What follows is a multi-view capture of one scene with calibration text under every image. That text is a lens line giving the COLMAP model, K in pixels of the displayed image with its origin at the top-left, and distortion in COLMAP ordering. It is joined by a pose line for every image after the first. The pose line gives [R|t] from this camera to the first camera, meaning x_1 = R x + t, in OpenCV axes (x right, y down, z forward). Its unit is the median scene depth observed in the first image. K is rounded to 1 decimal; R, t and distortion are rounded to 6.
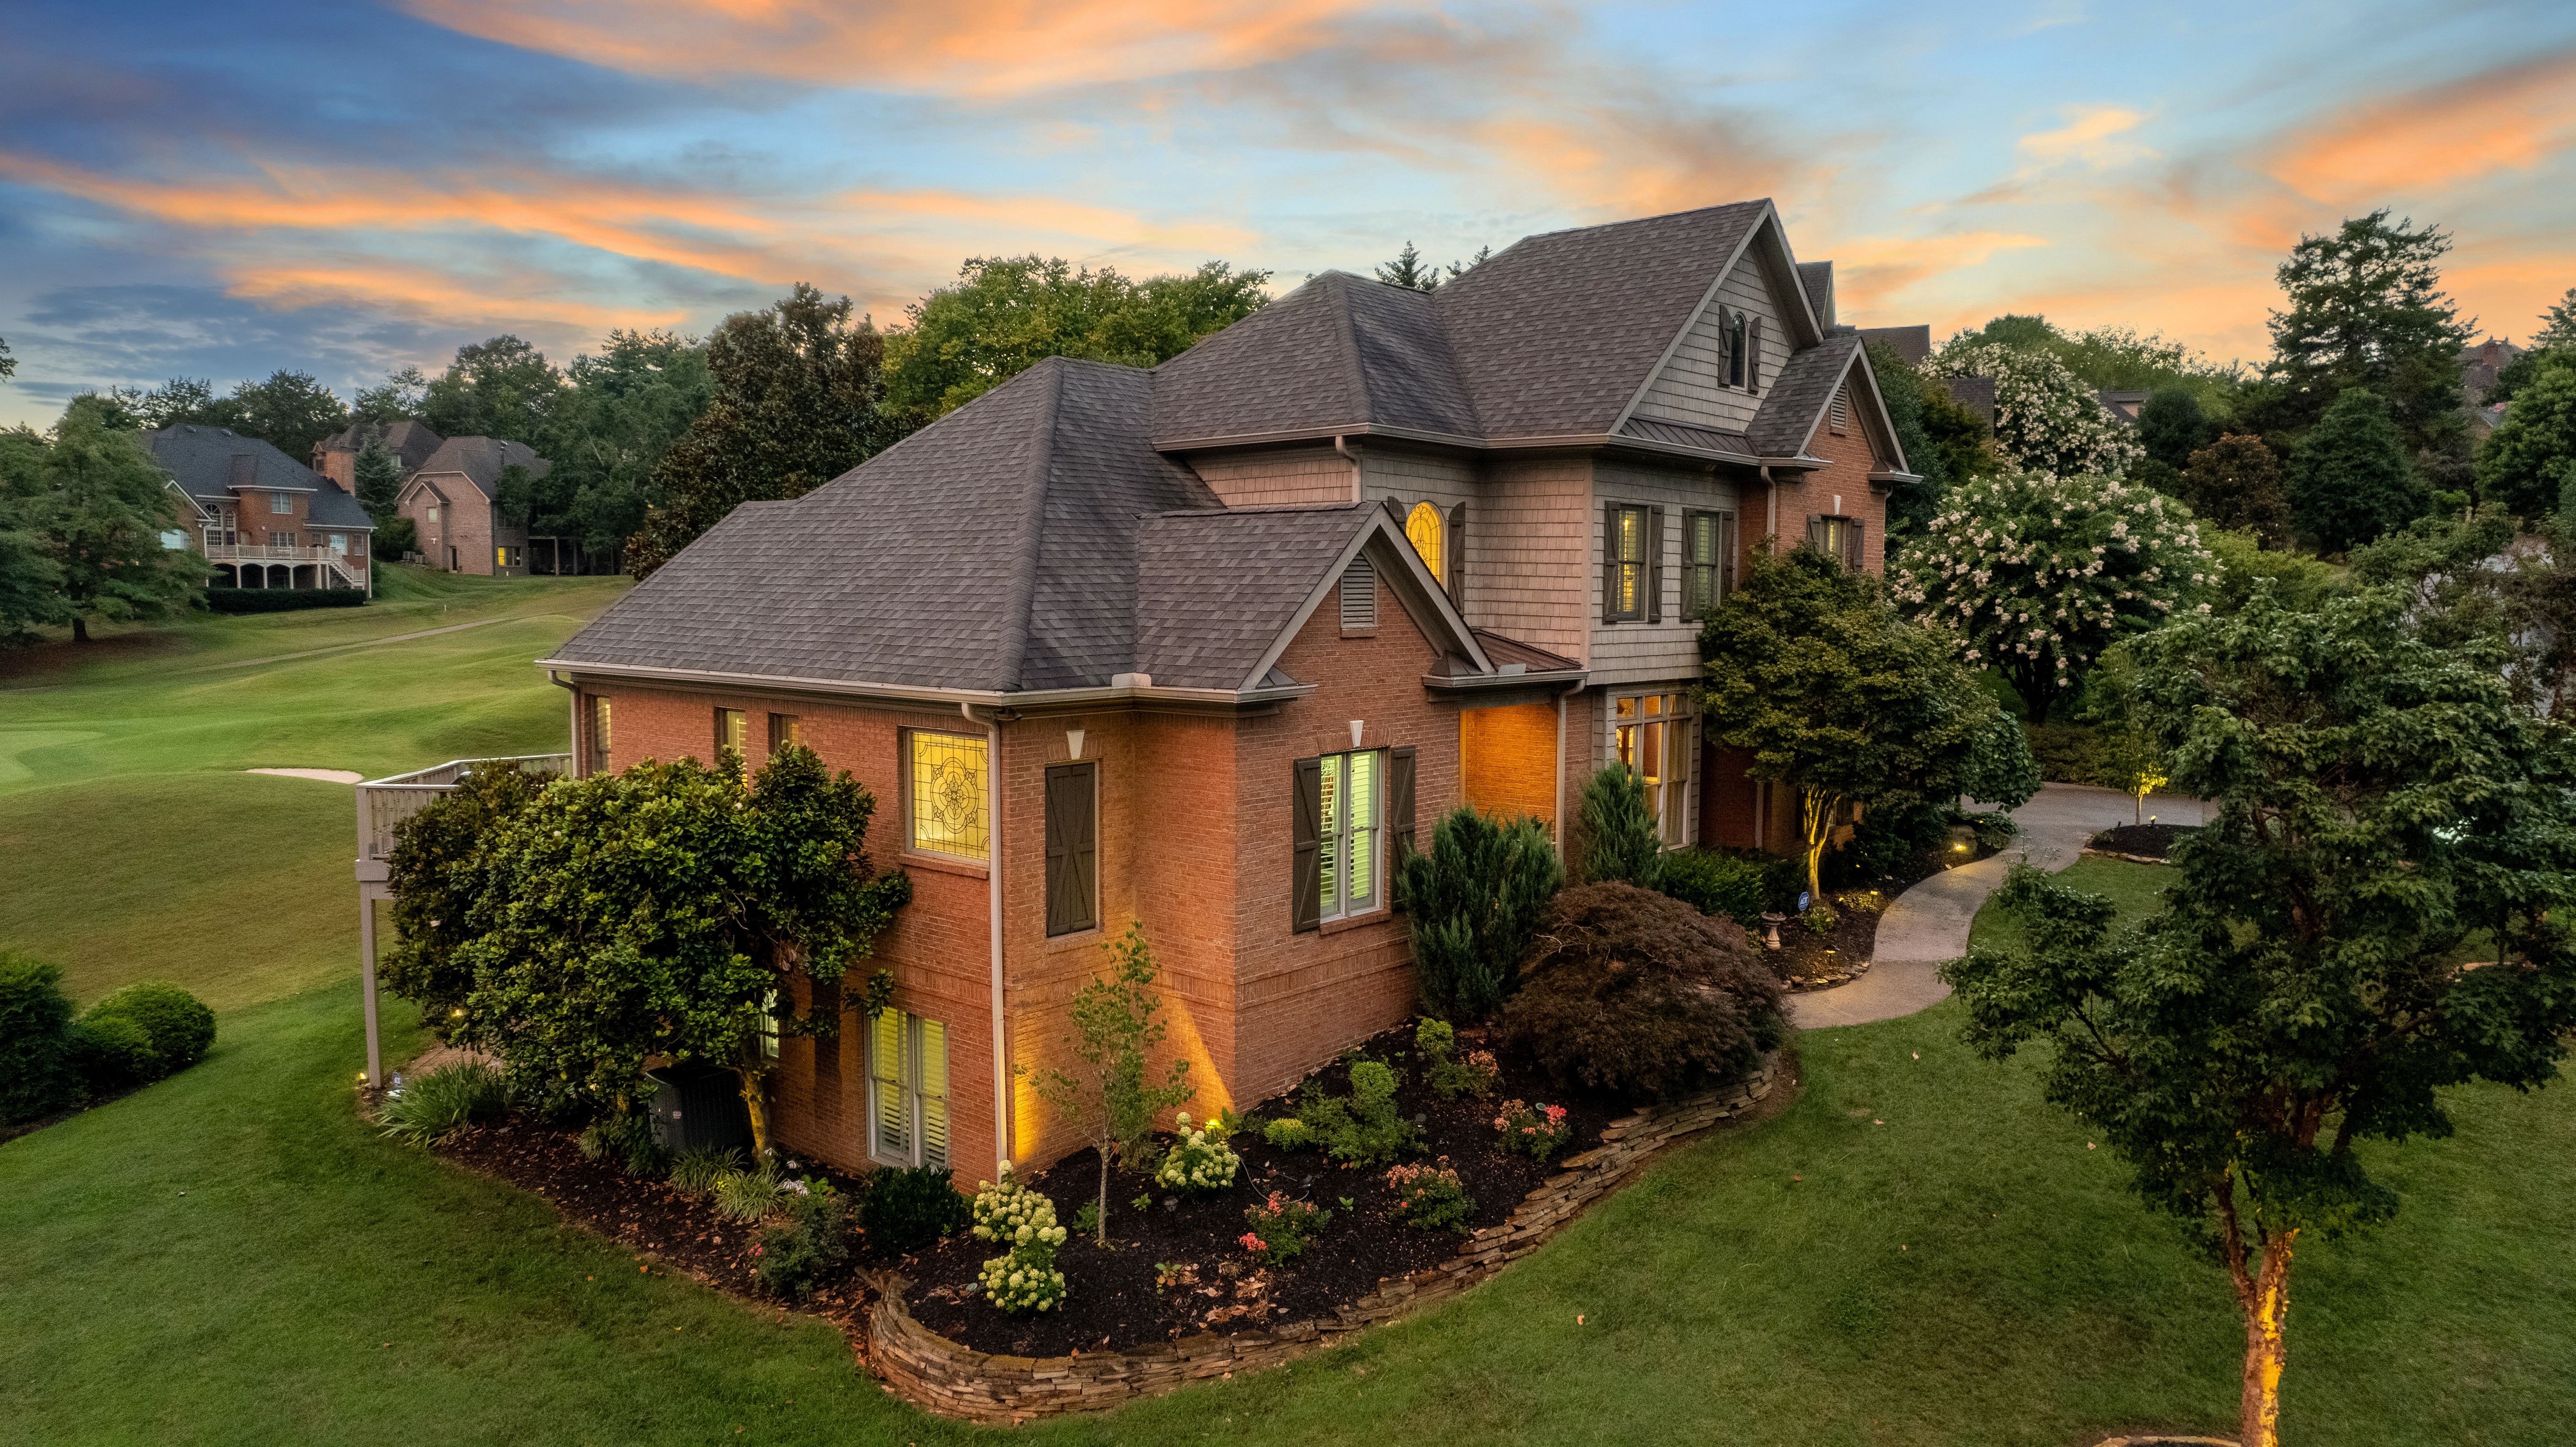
lens RADIAL K [[1681.4, 0, 1301.8], [0, 1681.4, 723.8], [0, 0, 1]] dist [-0.085422, 0.090527]
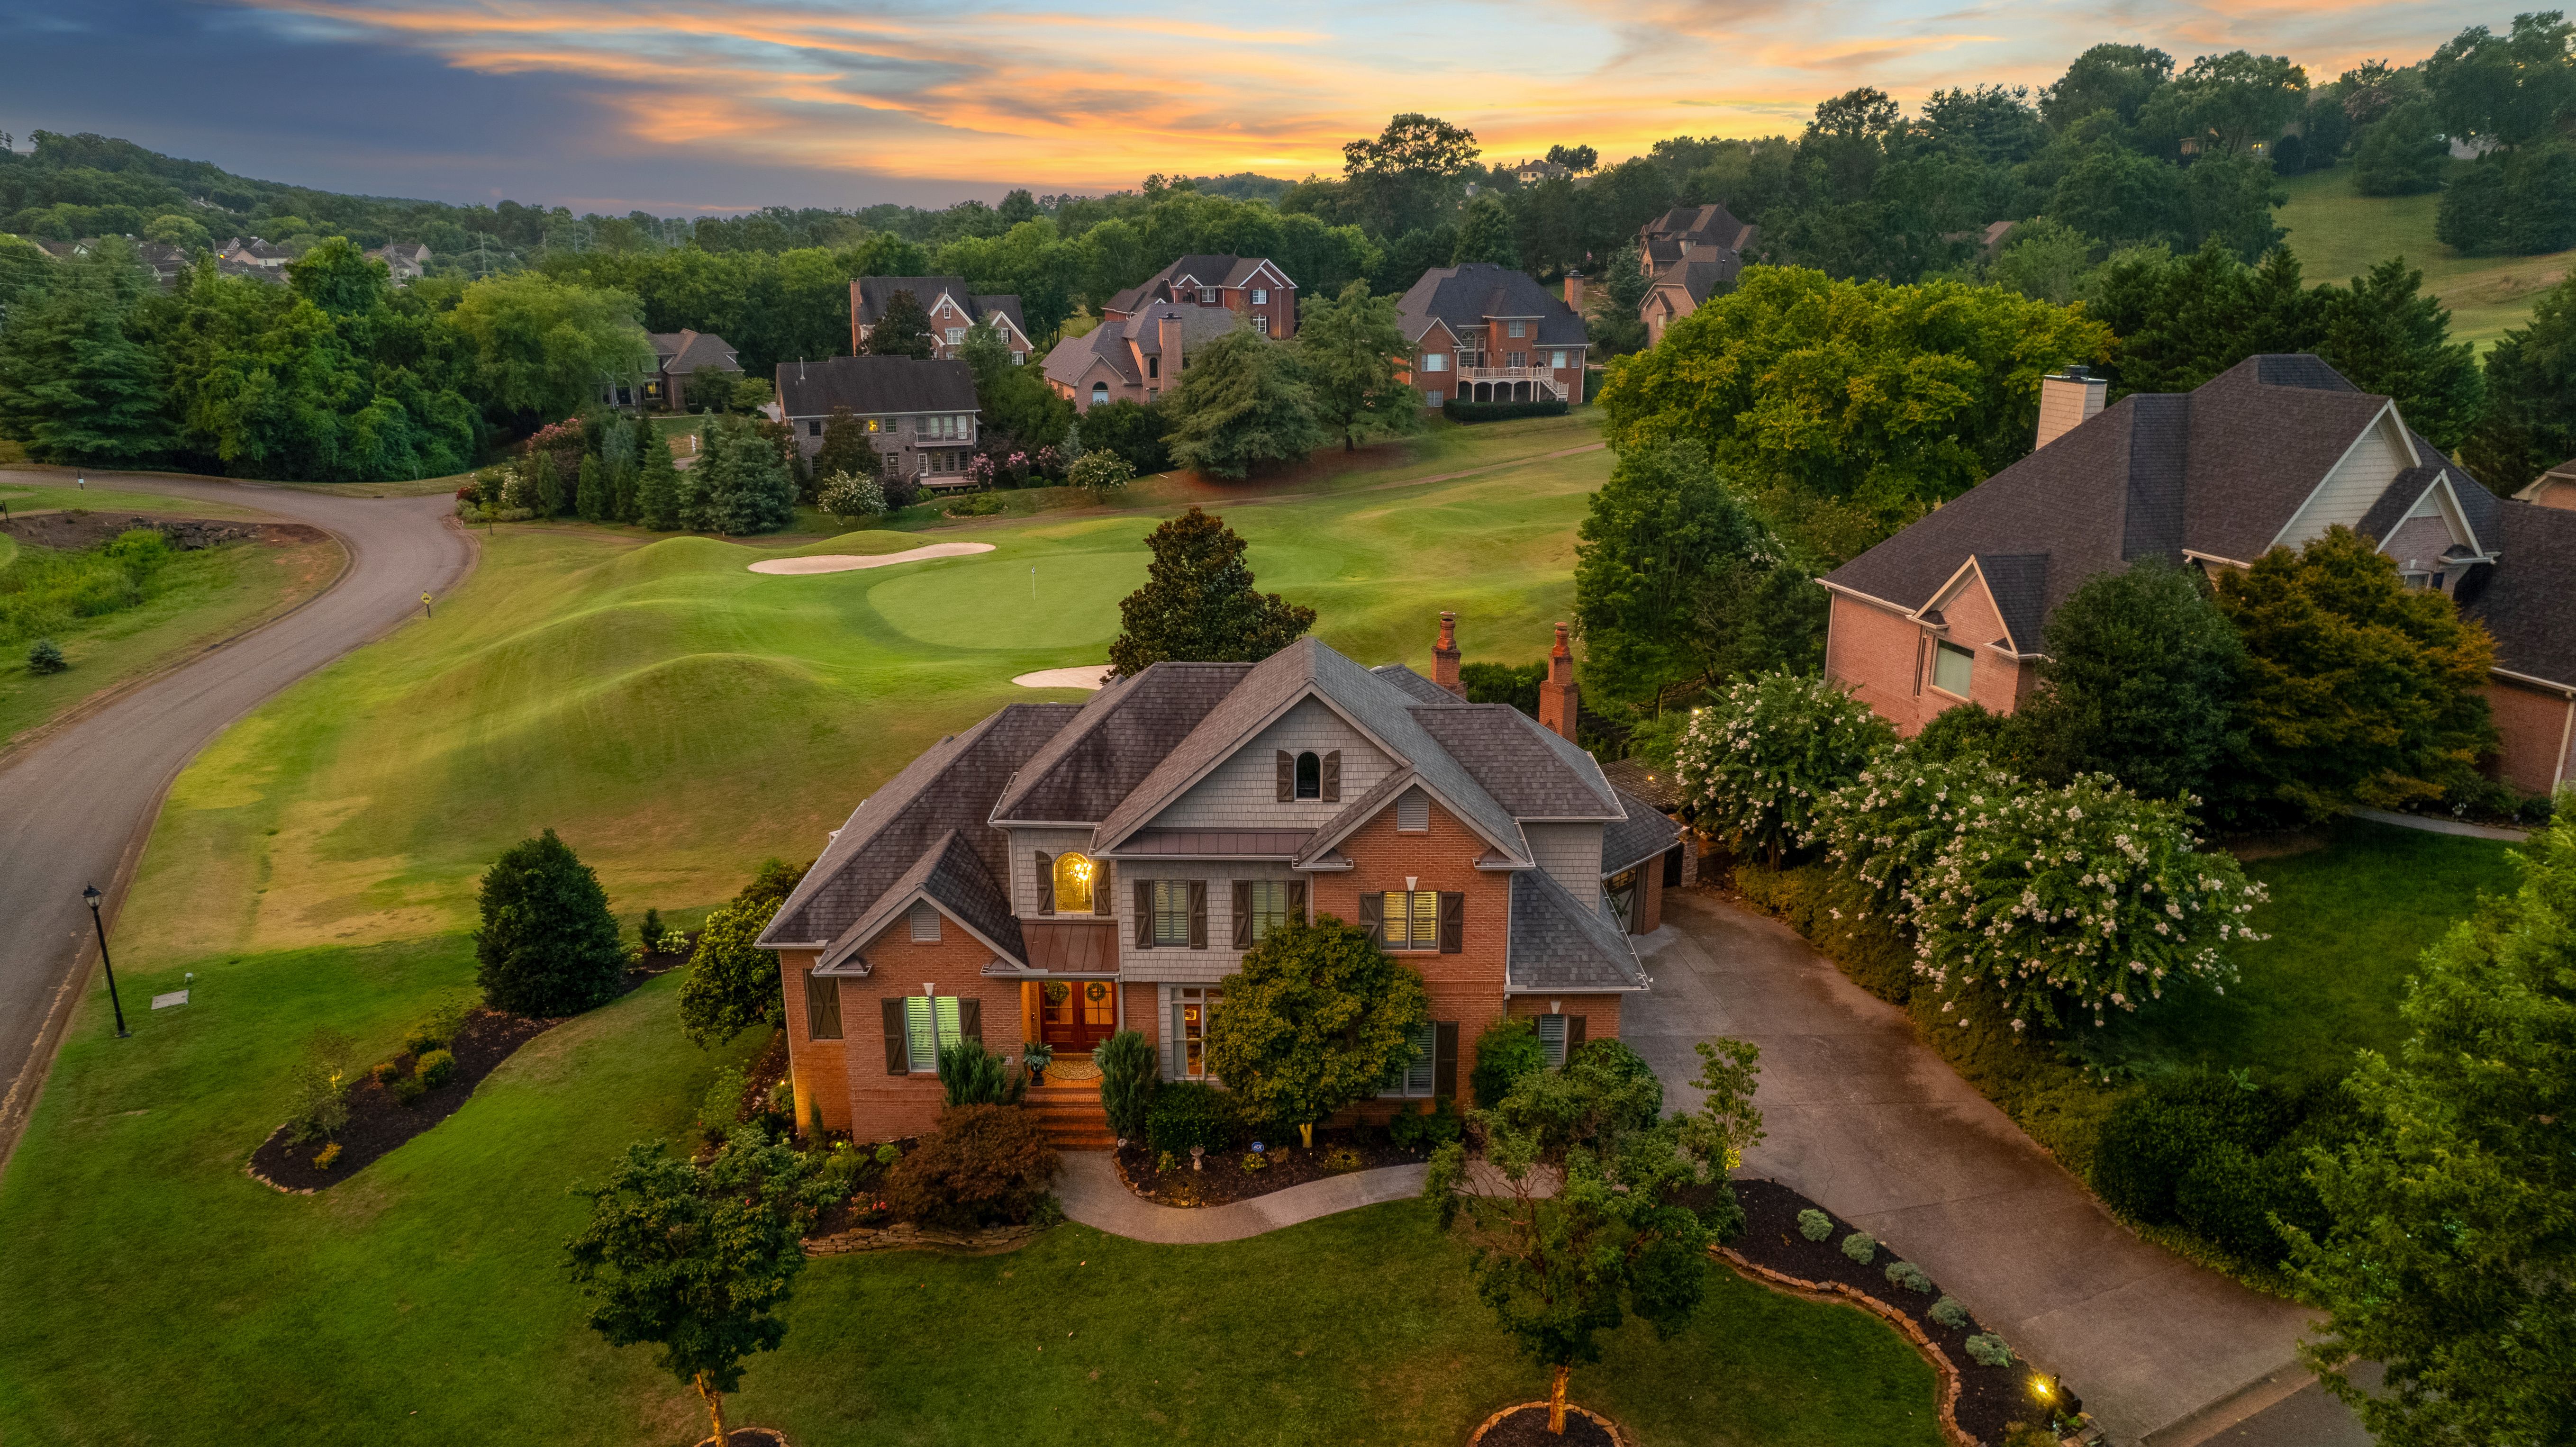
lens RADIAL K [[1681.4, 0, 1301.8], [0, 1681.4, 723.8], [0, 0, 1]] dist [-0.085422, 0.090527]
pose [[0.657674, 0.209585, -0.723560, 1.374386], [-0.060758, 0.972146, 0.226365, -0.630545], [0.750849, -0.104912, 0.652089, 0.061444]]
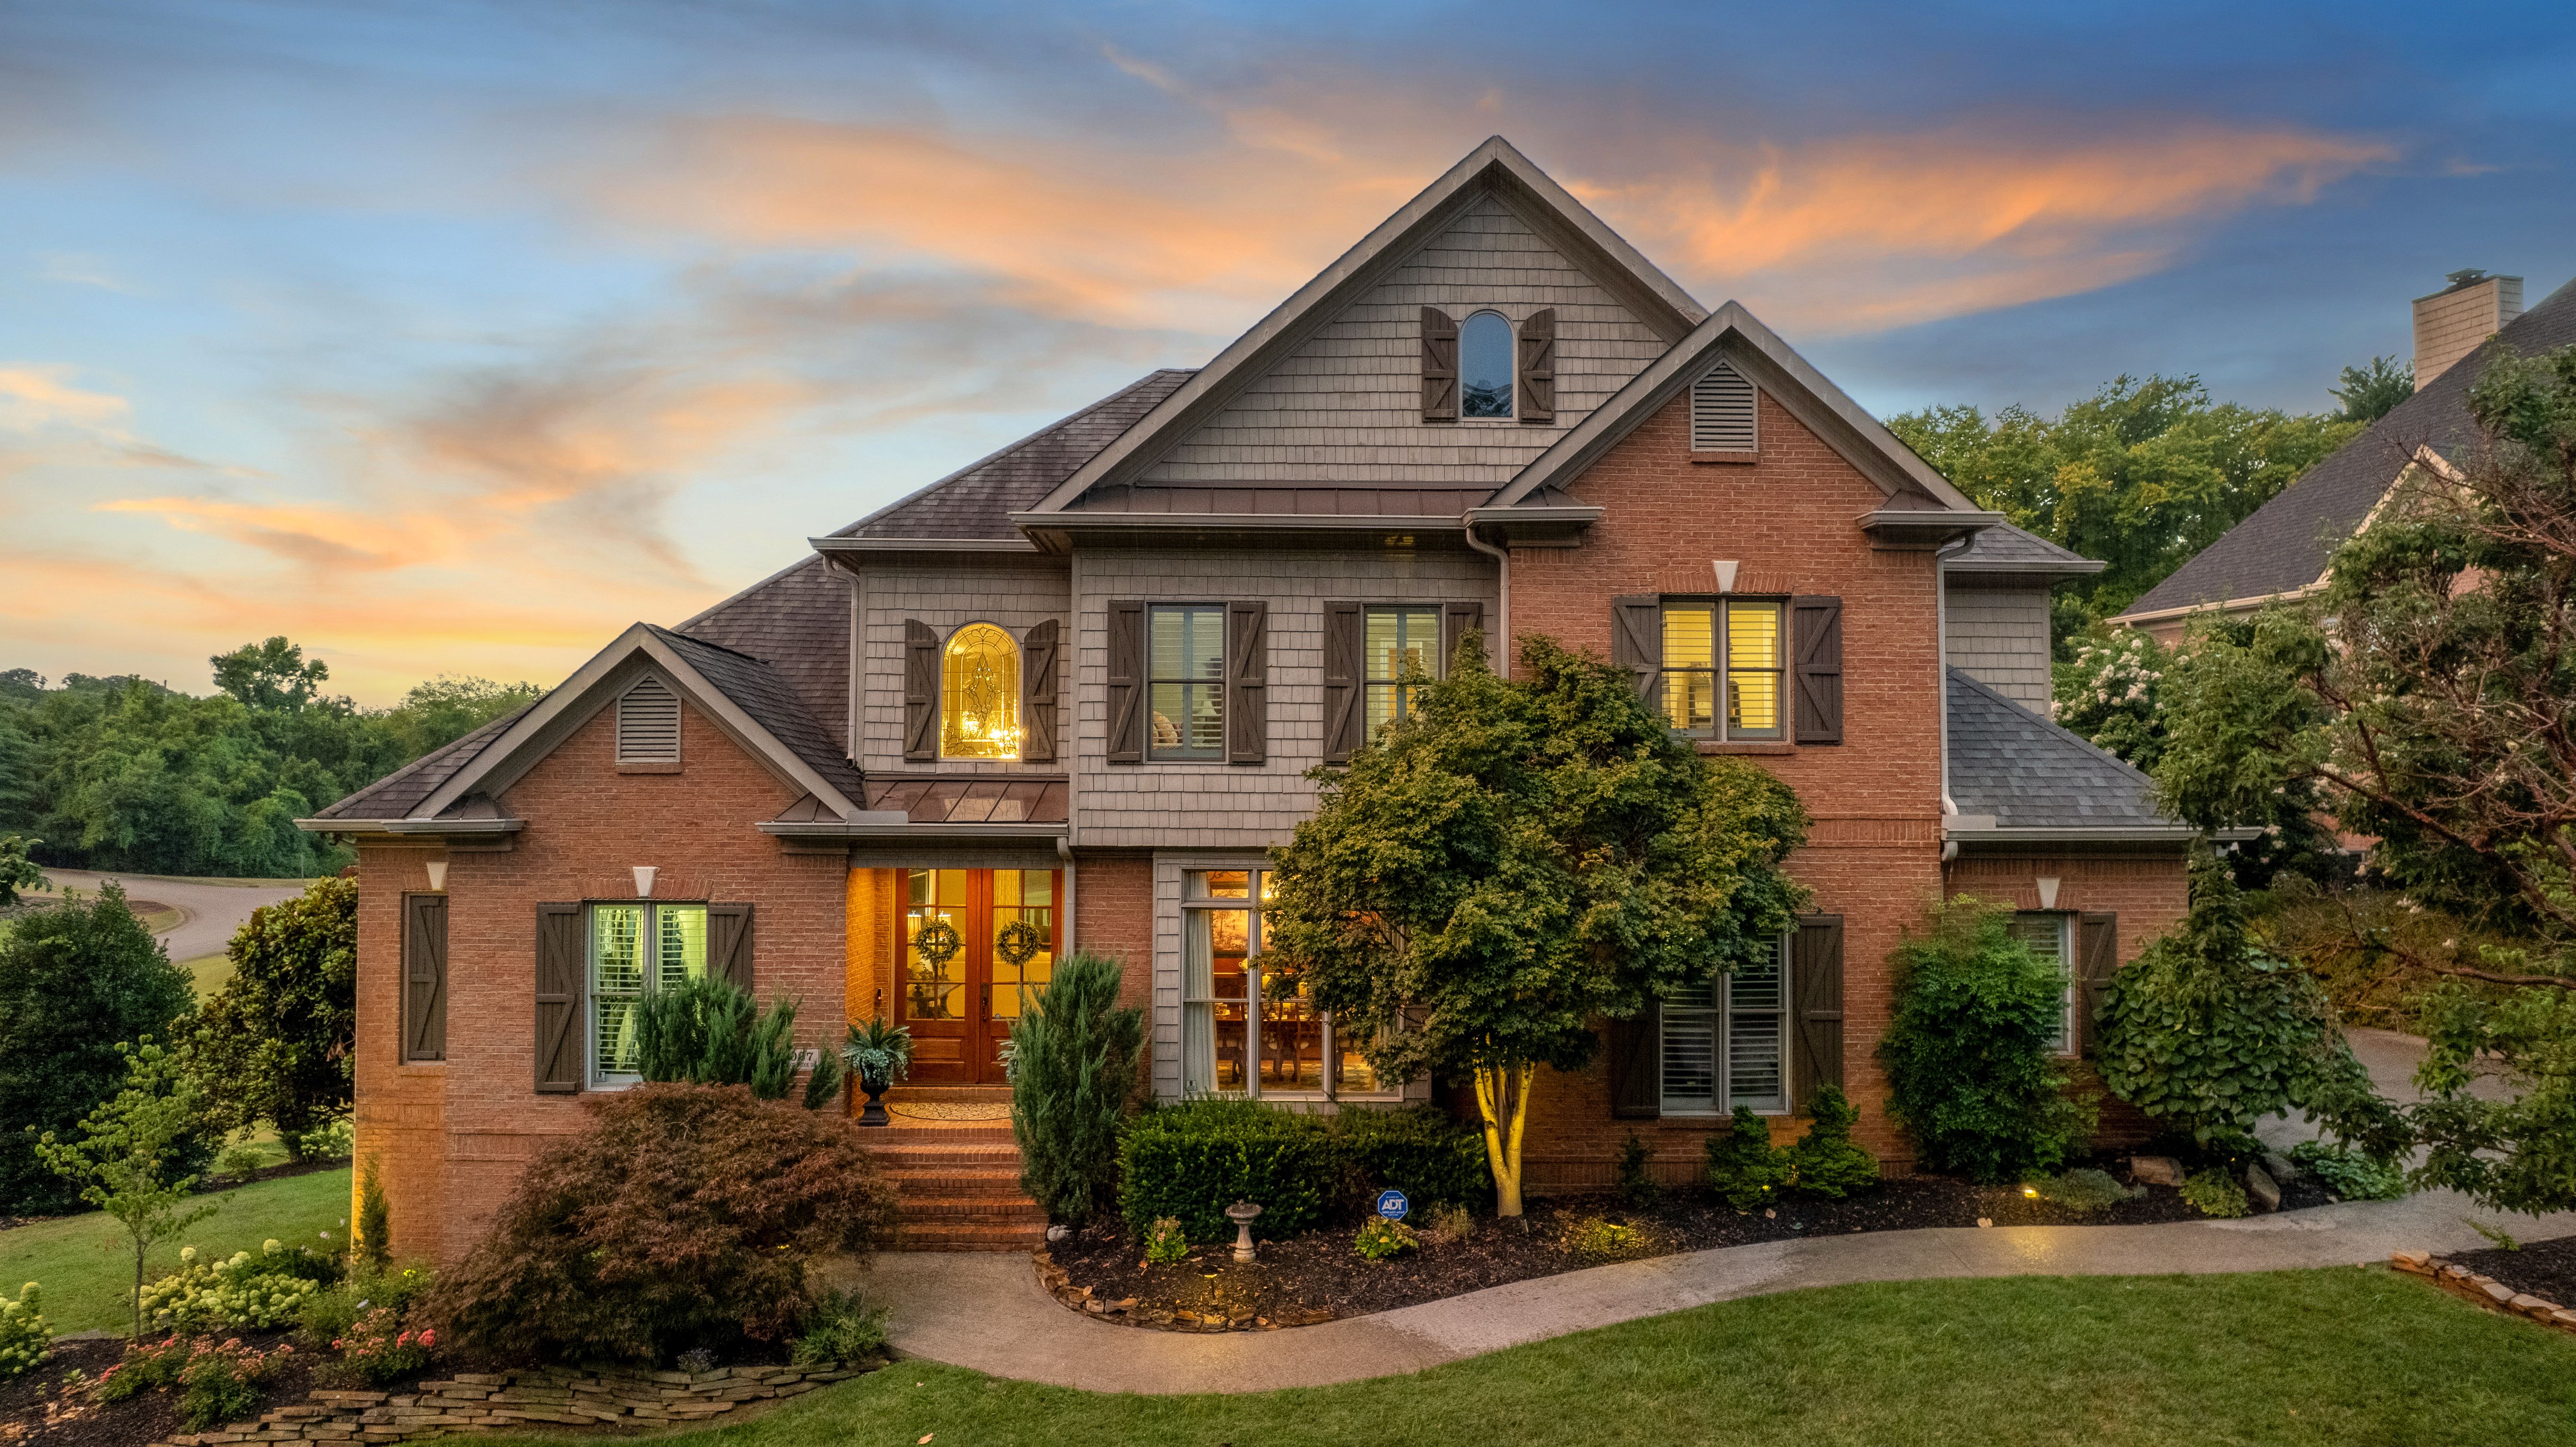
lens RADIAL K [[1681.4, 0, 1301.8], [0, 1681.4, 723.8], [0, 0, 1]] dist [-0.085422, 0.090527]
pose [[0.666266, -0.034651, -0.744909, 0.755631], [-0.058893, 0.993355, -0.098884, -0.008770], [0.743385, 0.109753, 0.659798, 0.544125]]
